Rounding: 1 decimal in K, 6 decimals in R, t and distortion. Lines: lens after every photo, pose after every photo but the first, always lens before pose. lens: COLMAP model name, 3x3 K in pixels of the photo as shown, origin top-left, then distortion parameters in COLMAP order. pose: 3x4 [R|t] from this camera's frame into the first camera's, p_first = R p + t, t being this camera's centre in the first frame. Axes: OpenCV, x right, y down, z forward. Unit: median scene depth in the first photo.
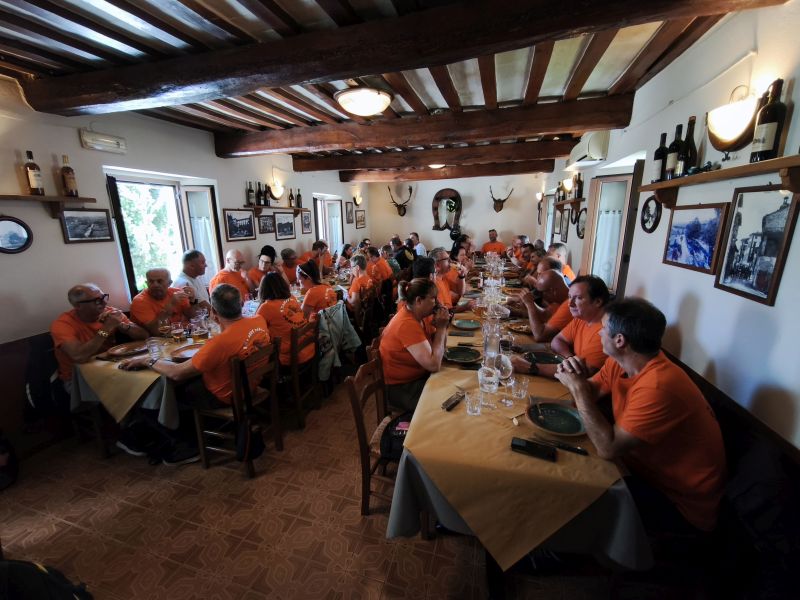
lens RADIAL K [[338.4, 0, 399.1], [0, 338.4, 297.1], [0, 0, 1]] dist [-0.000691, -0.000128]
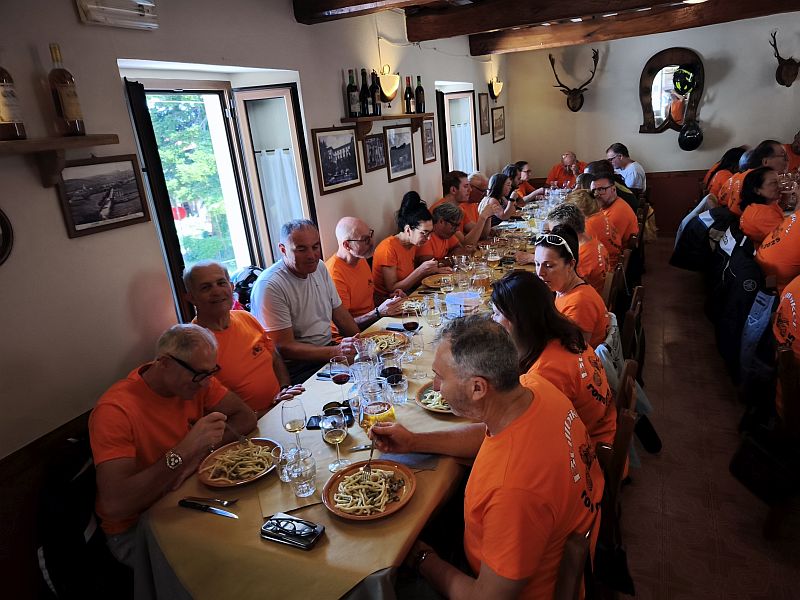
lens RADIAL K [[546.3, 0, 408.3], [0, 546.3, 295.9], [0, 0, 1]] dist [0.015510, -0.011708]
pose [[0.986069, -0.032147, -0.163203, -0.228343], [0.046083, 0.995538, 0.082339, -0.068112], [0.159828, -0.088713, 0.983151, 0.180198]]
